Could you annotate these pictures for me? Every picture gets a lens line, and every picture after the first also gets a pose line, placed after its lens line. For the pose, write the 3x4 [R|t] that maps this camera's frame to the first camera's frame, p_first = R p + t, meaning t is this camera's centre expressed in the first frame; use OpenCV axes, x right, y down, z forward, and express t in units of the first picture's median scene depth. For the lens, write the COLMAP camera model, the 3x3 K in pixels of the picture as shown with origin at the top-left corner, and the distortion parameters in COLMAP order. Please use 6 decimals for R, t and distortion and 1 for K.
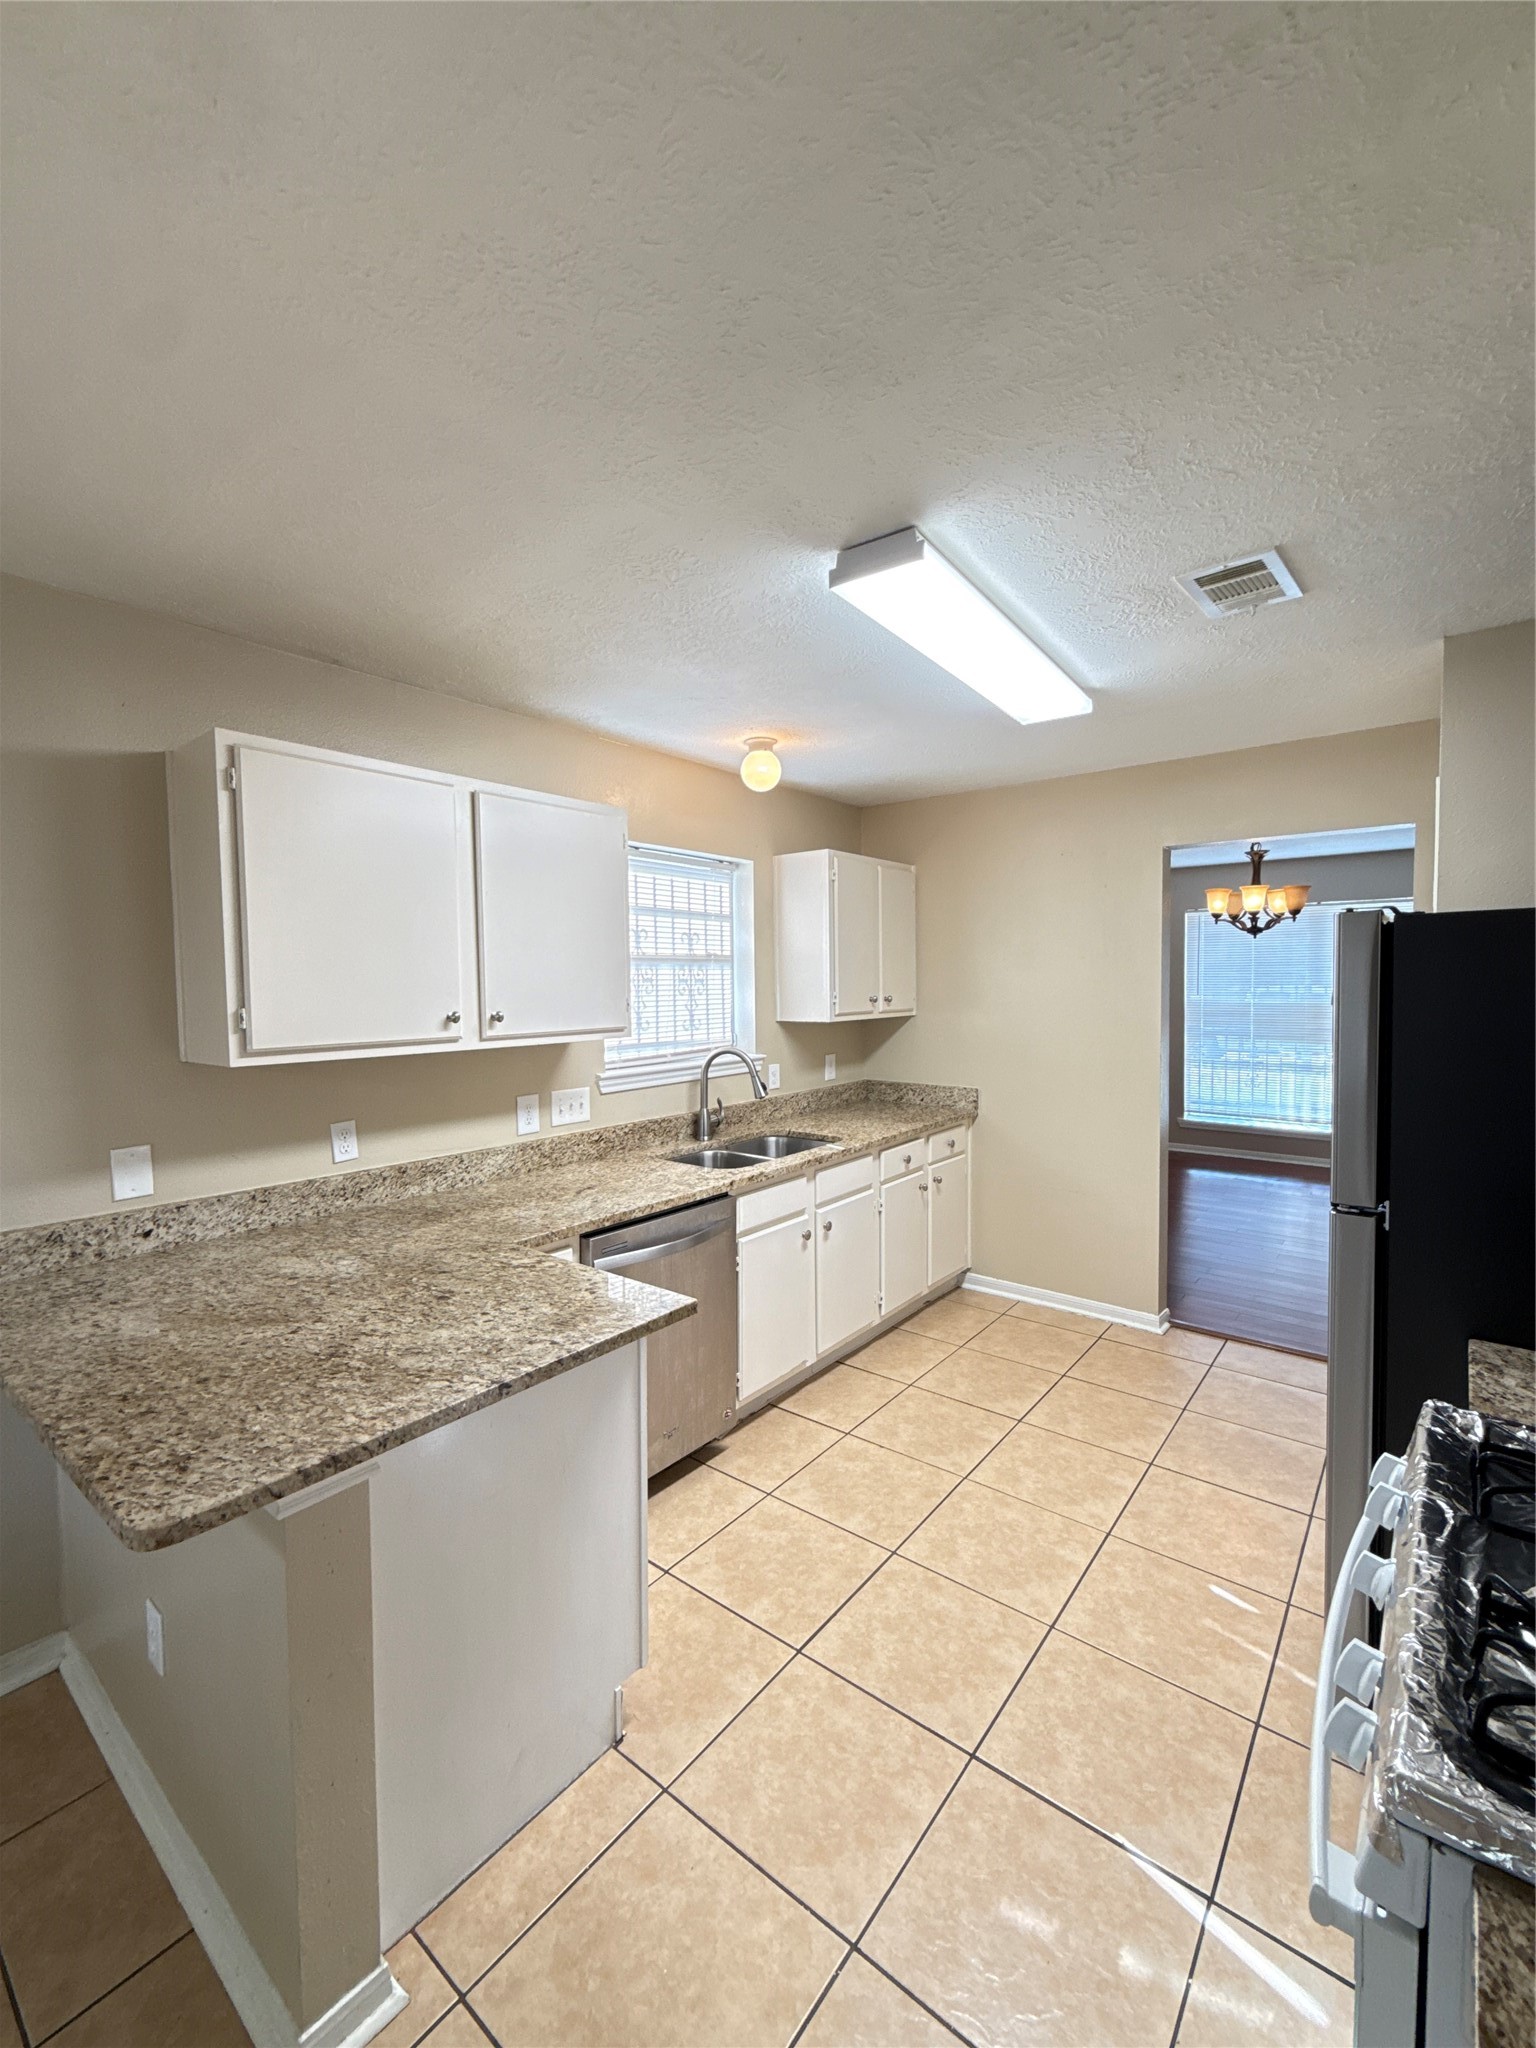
lens RADIAL K [[843.0, 0, 767.8], [0, 843.0, 1025.3], [0, 0, 1]] dist [-0.000325, 0.000450]
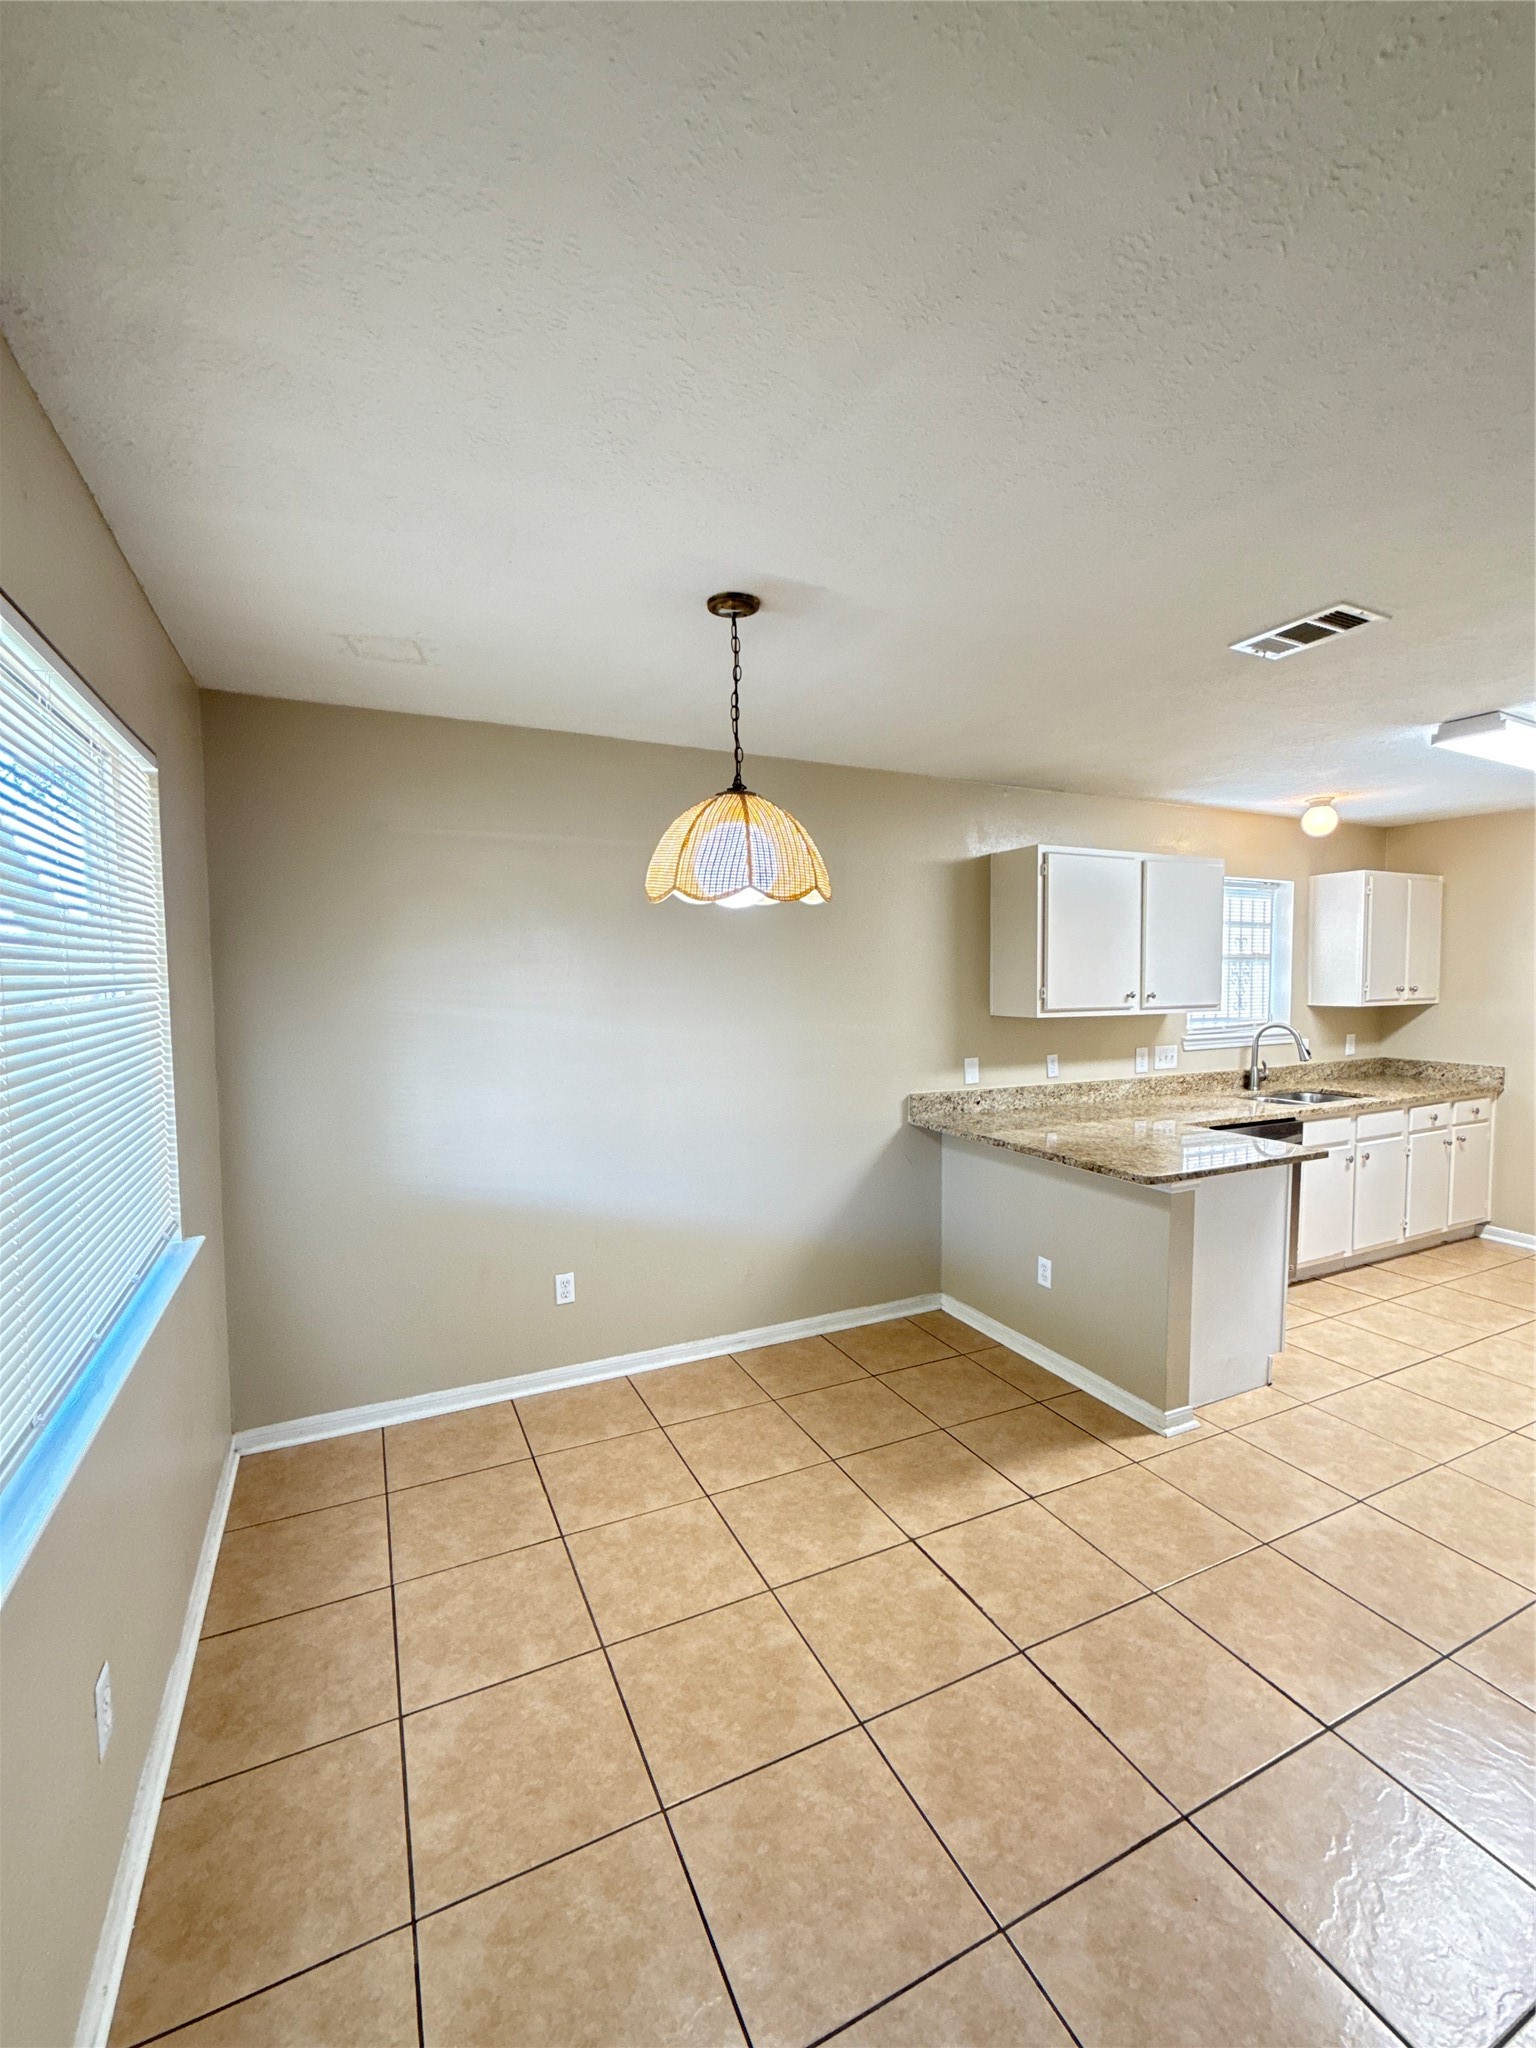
lens RADIAL K [[843.0, 0, 777.8], [0, 843.0, 1025.1], [0, 0, 1]] dist [-0.000325, 0.000450]
pose [[0.904453, 0.030970, -0.425447, -0.199064], [-0.025904, 0.999508, 0.017689, 0.027160], [0.425785, -0.004978, 0.904811, -0.579688]]
